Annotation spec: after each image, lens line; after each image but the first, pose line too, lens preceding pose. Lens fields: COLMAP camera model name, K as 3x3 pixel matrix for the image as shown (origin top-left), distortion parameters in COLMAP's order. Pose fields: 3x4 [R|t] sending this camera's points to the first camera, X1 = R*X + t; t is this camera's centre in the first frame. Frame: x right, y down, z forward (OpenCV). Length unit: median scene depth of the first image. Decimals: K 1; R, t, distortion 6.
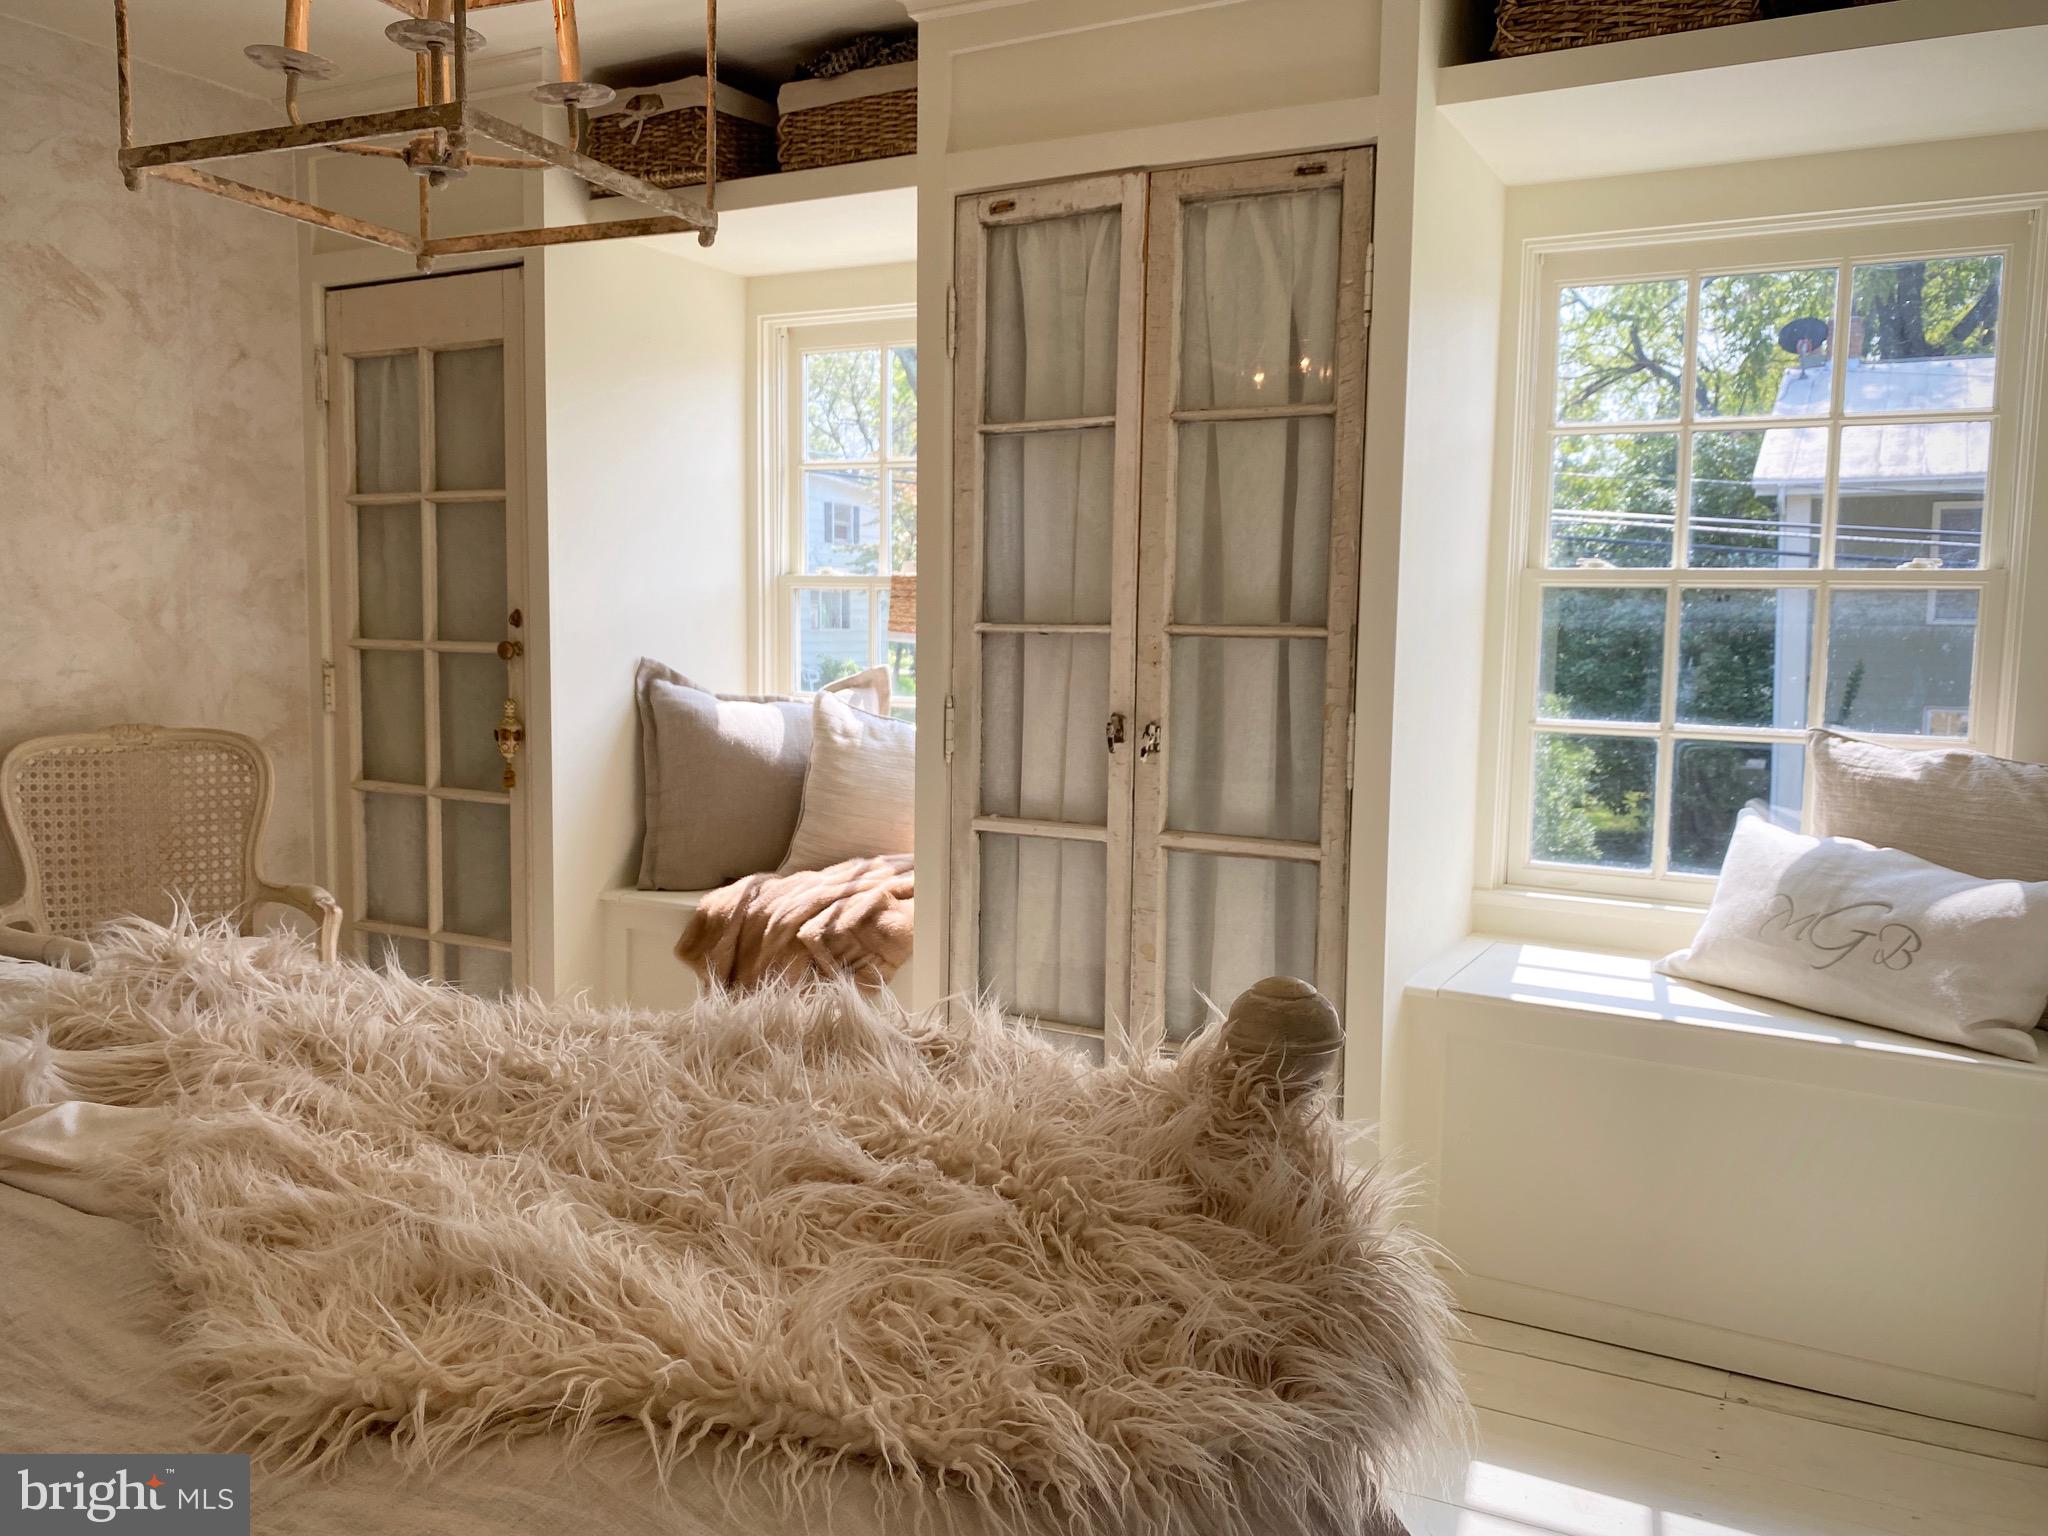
lens RADIAL K [[1577.7, 0, 1014.5], [0, 1577.7, 763.5], [0, 0, 1]] dist [0.011925, -0.013071]
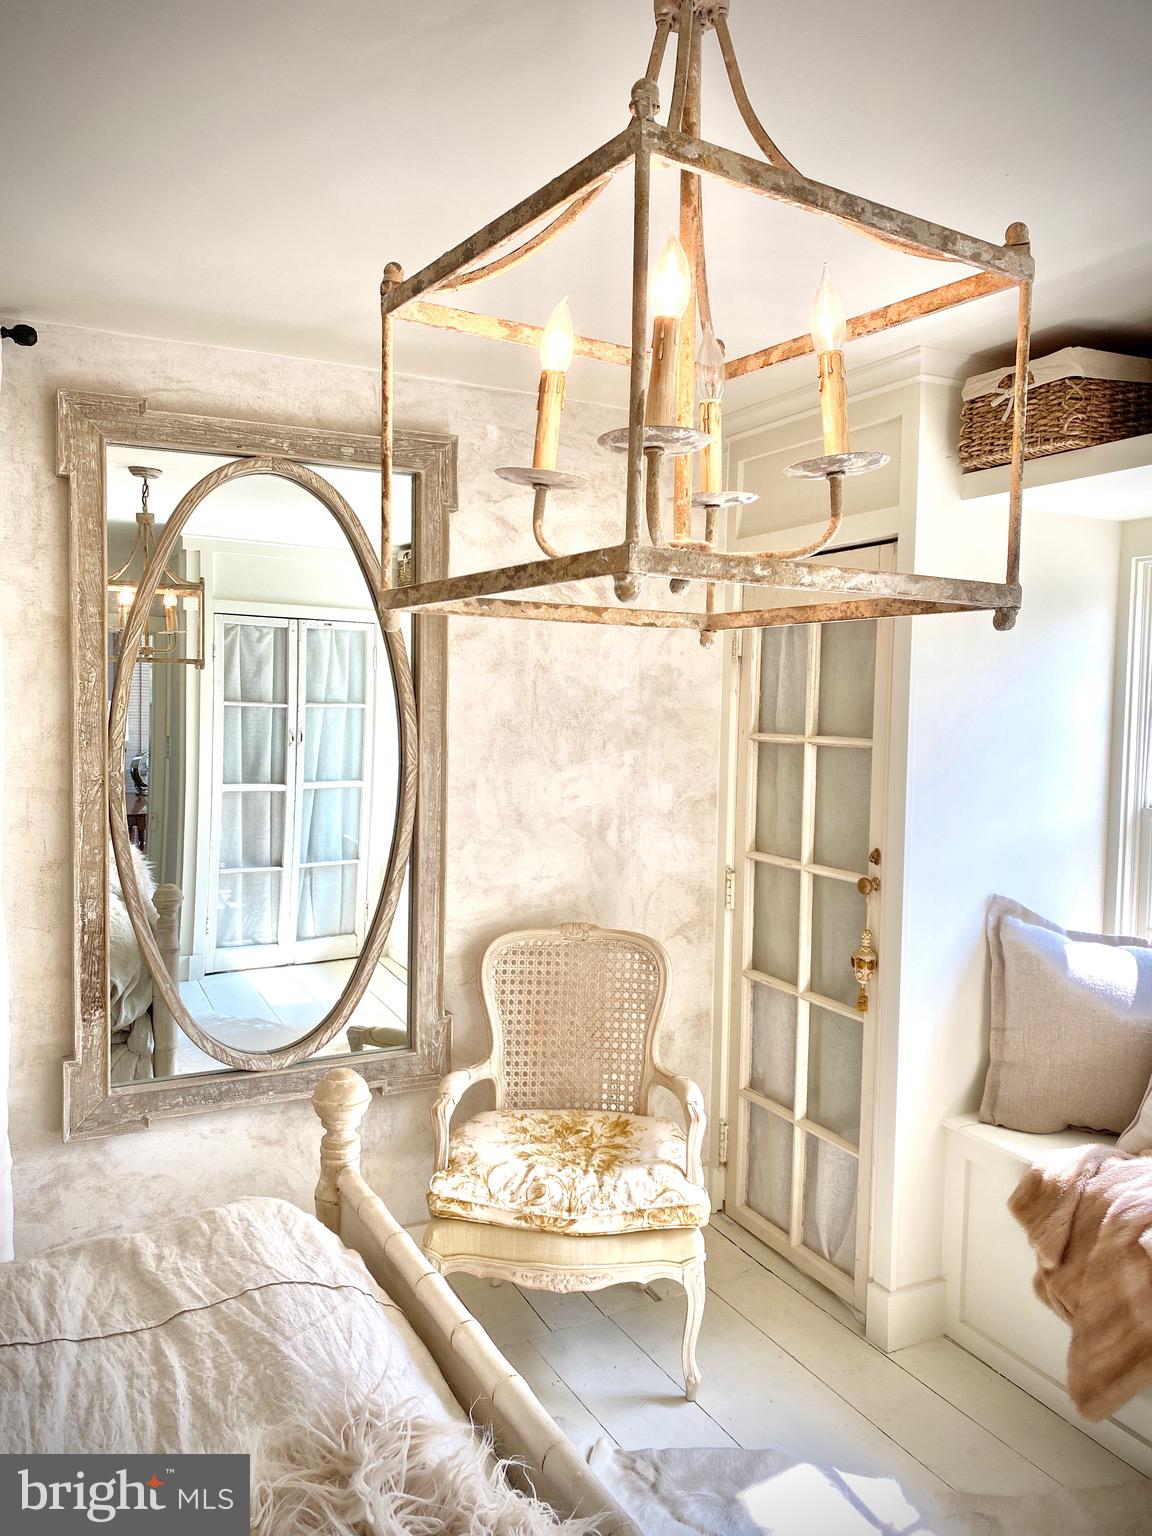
lens RADIAL K [[1183.3, 0, 571.8], [0, 1183.3, 758.0], [0, 0, 1]] dist [0.011925, -0.013071]
pose [[0.817540, 0.027300, -0.575224, -0.016455], [-0.064612, 0.996917, -0.044516, -0.114387], [0.572235, 0.073560, 0.816784, 0.208402]]
